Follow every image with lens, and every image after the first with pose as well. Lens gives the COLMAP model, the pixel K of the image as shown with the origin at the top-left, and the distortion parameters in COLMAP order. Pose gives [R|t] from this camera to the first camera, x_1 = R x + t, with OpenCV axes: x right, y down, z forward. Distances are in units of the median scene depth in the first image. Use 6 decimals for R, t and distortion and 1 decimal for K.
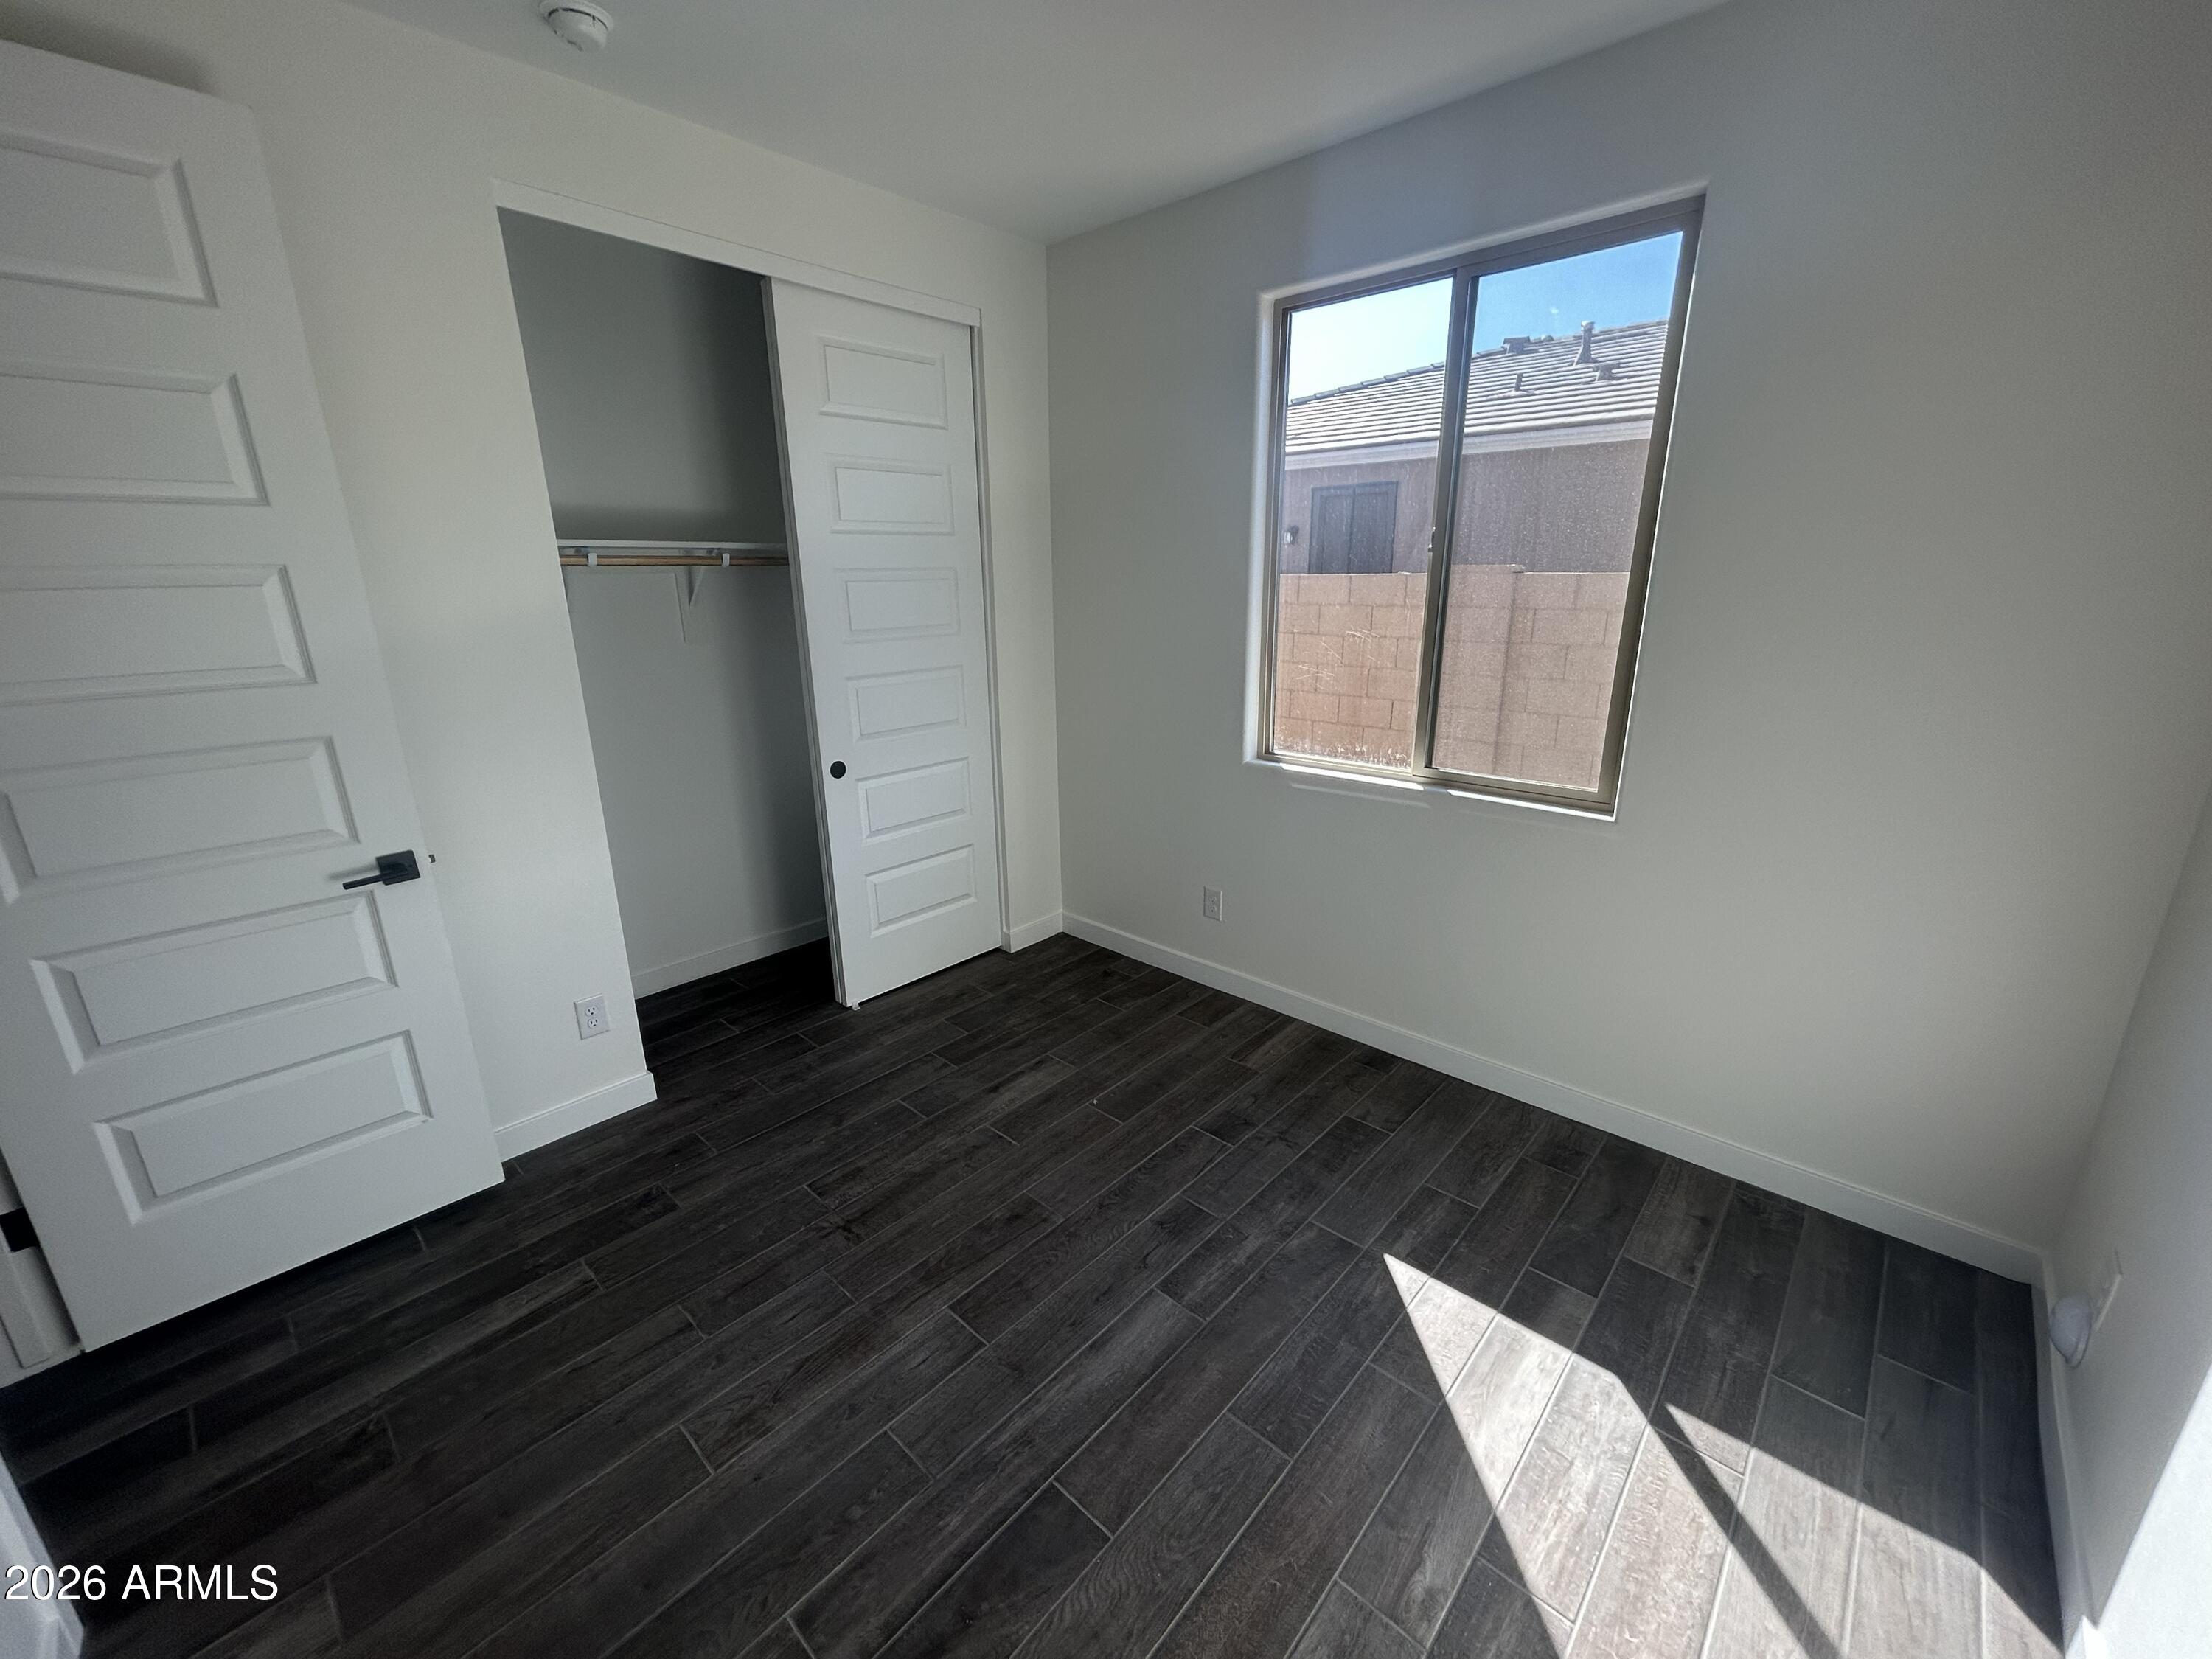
lens RADIAL K [[889.1, 0, 1110.6], [0, 889.1, 827.2], [0, 0, 1]] dist [-0.002850, 0.001287]
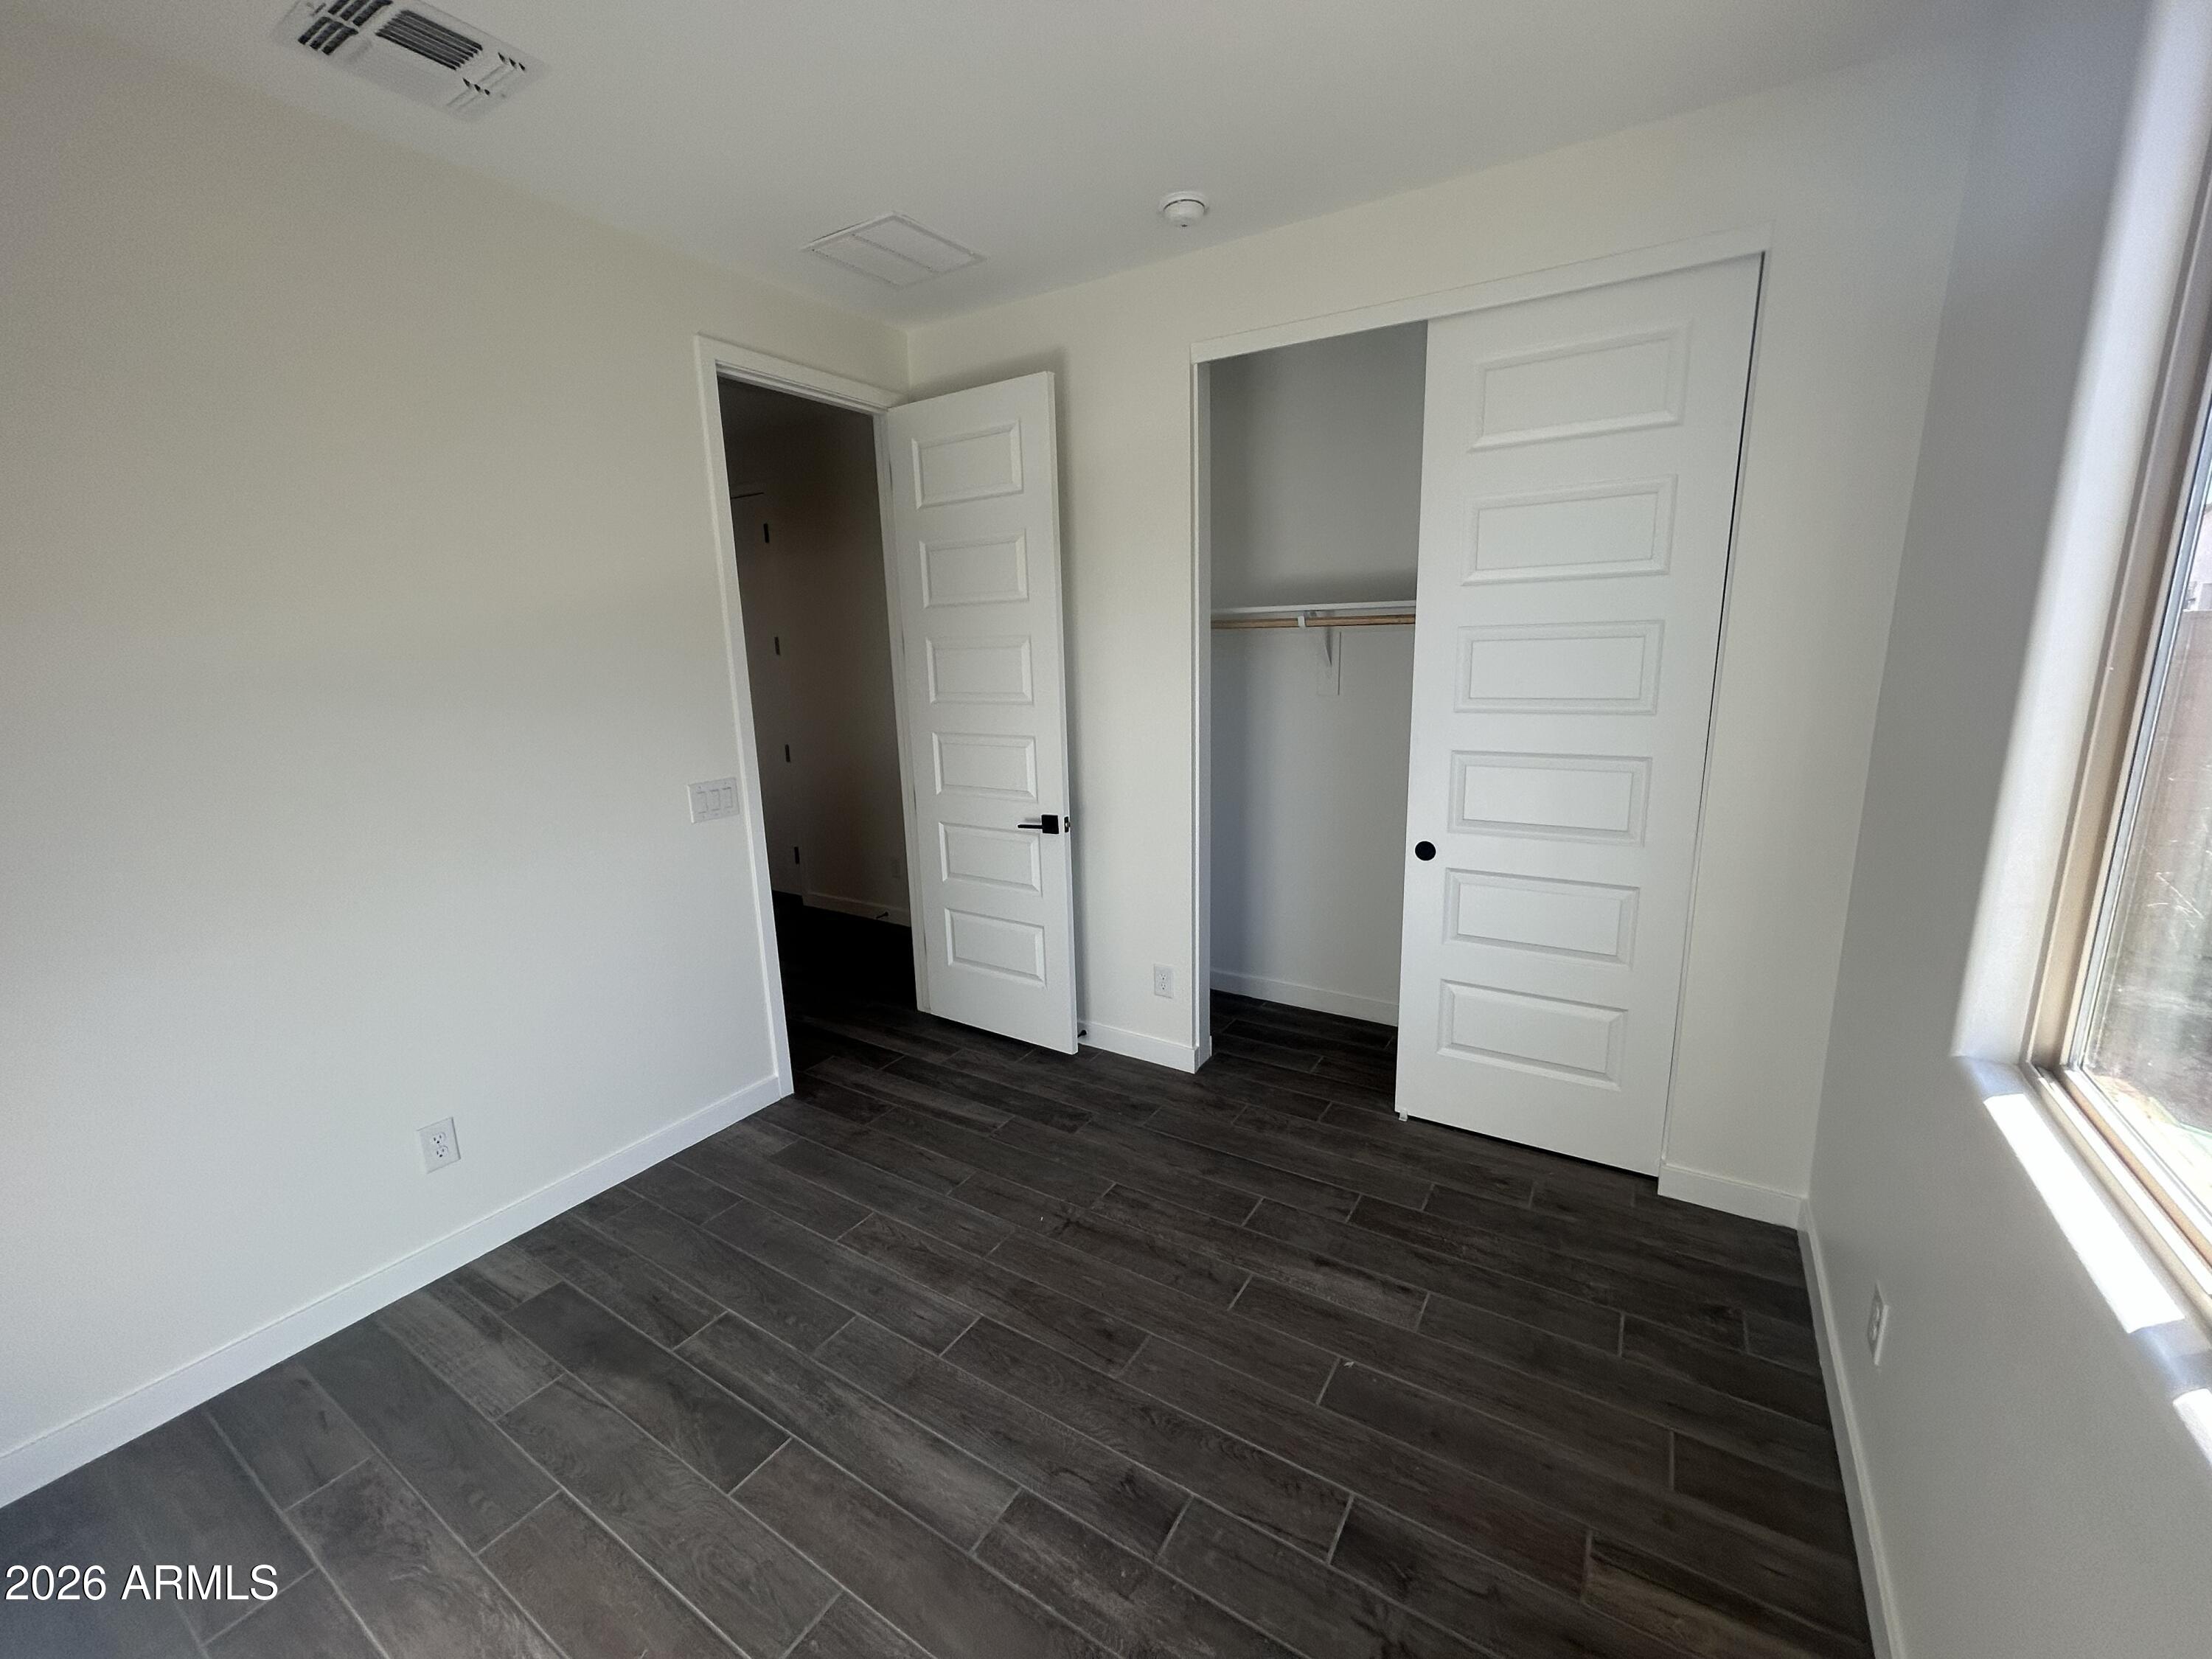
lens RADIAL K [[889.1, 0, 1105.2], [0, 889.1, 828.6], [0, 0, 1]] dist [-0.002850, 0.001287]
pose [[0.178105, 0.207013, -0.961990, 0.662726], [-0.250982, 0.954843, 0.159008, -0.201860], [0.951466, 0.213122, 0.222019, 0.684556]]
